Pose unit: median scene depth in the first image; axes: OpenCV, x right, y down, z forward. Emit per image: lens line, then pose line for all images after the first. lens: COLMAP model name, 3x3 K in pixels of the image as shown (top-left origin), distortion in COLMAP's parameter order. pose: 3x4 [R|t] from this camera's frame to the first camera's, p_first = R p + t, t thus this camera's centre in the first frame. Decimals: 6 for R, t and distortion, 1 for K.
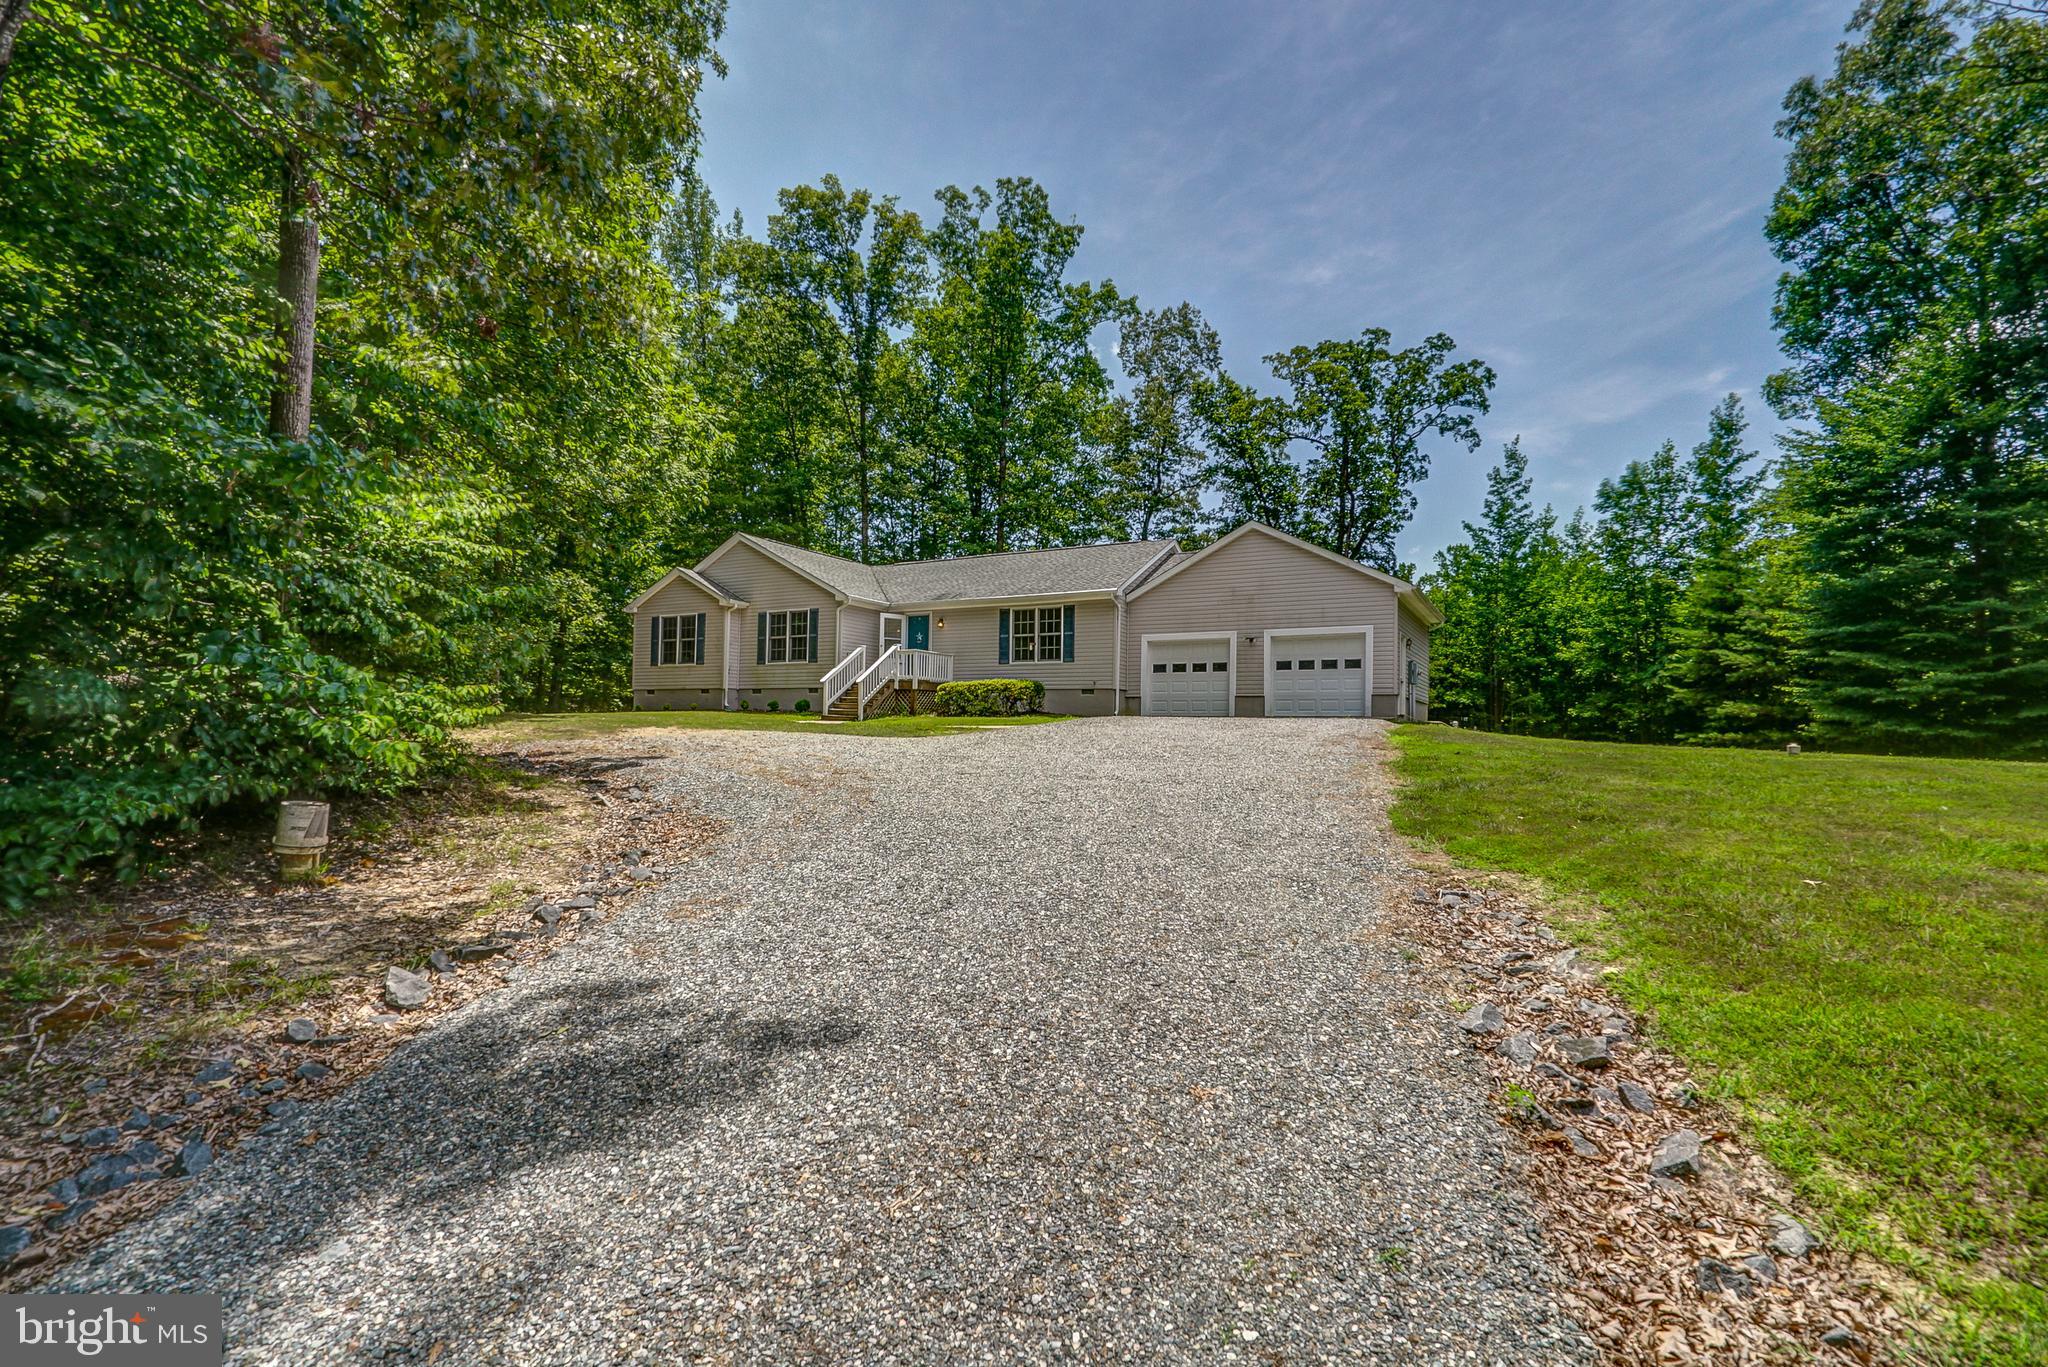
lens RADIAL K [[982.3, 0, 1018.2], [0, 982.3, 705.4], [0, 0, 1]] dist [-0.000157, 0.000428]
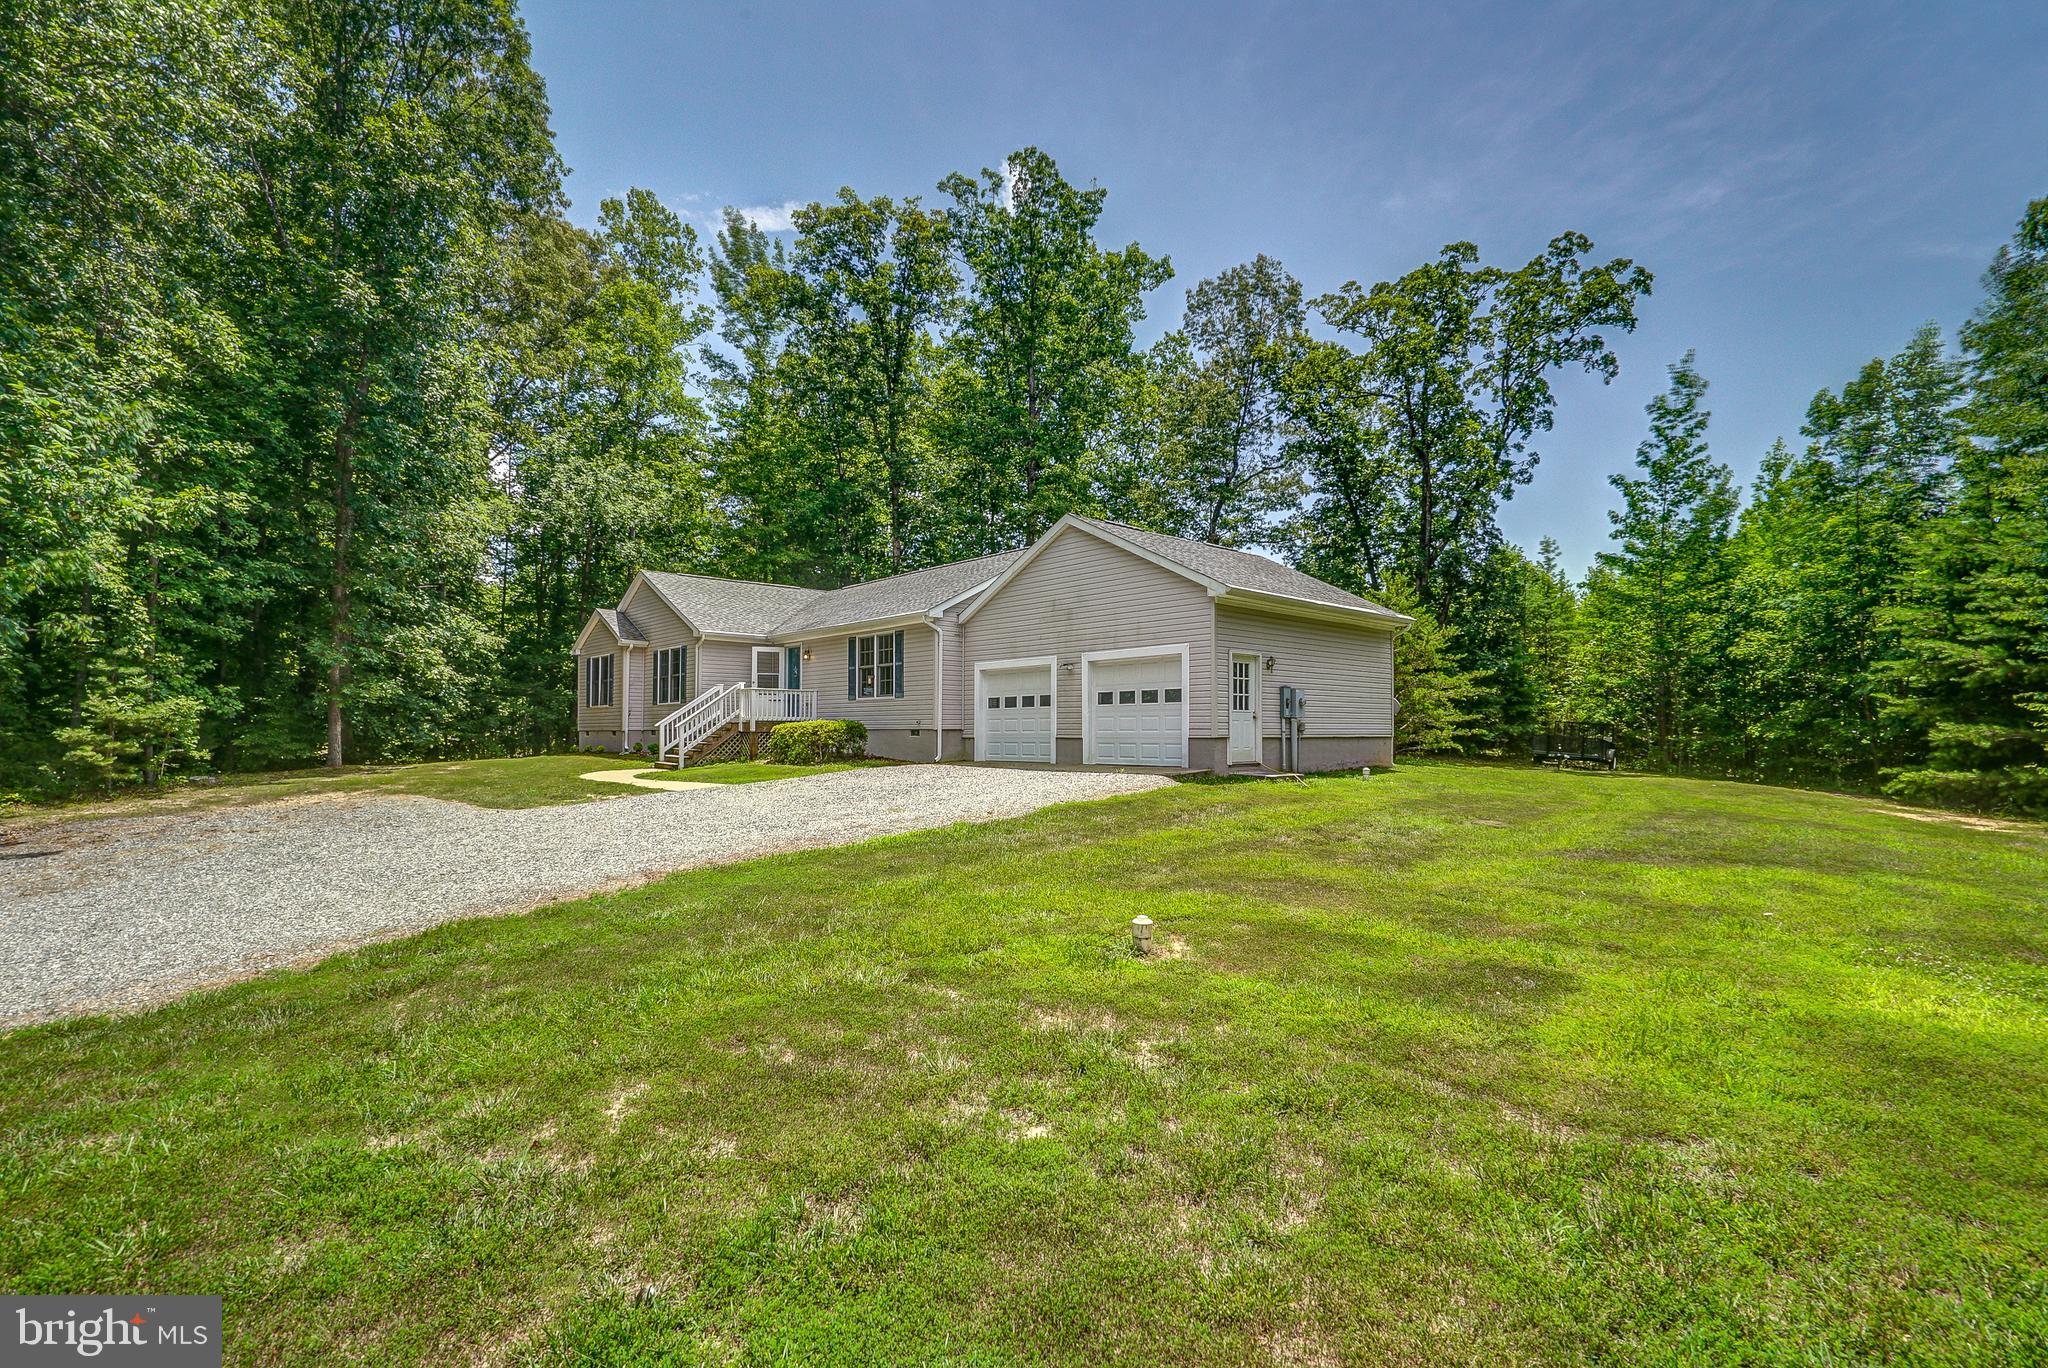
lens RADIAL K [[947.6, 0, 1039.8], [0, 947.6, 701.9], [0, 0, 1]] dist [0.018337, 0.000227]
pose [[0.946115, -0.025042, -0.322862, 0.395498], [0.024031, 0.999686, -0.007117, -0.028807], [0.322939, -0.001025, 0.946419, 0.237387]]
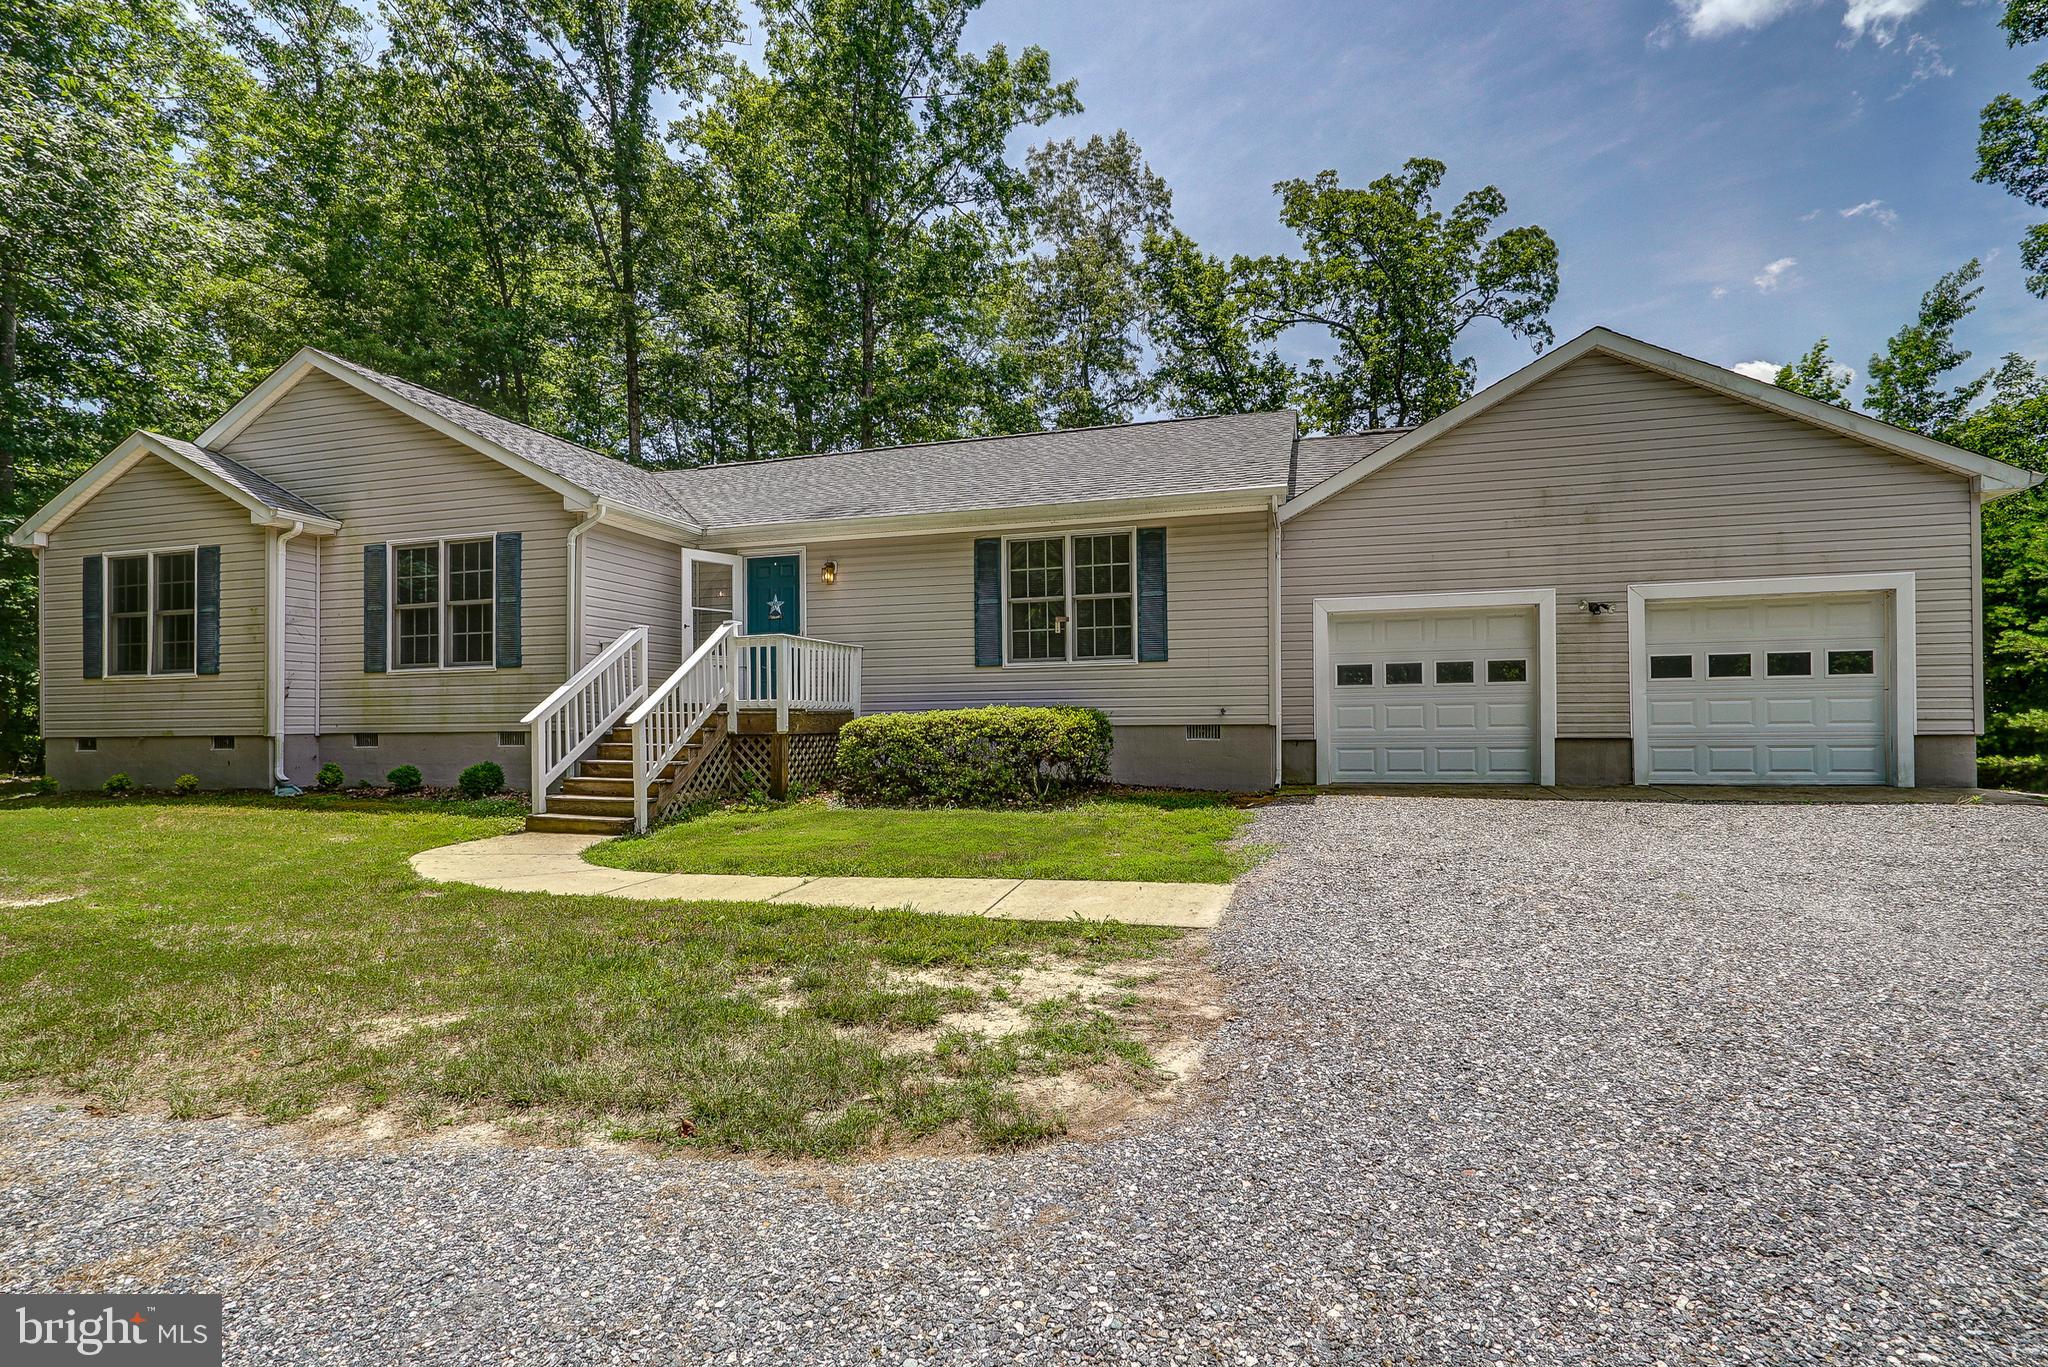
lens RADIAL K [[982.3, 0, 1018.2], [0, 982.3, 705.4], [0, 0, 1]] dist [-0.000157, 0.000428]
pose [[0.976221, -0.019639, 0.215887, -0.089917], [0.017124, 0.999762, 0.013517, -0.029308], [-0.216101, -0.009499, 0.976325, 0.545679]]
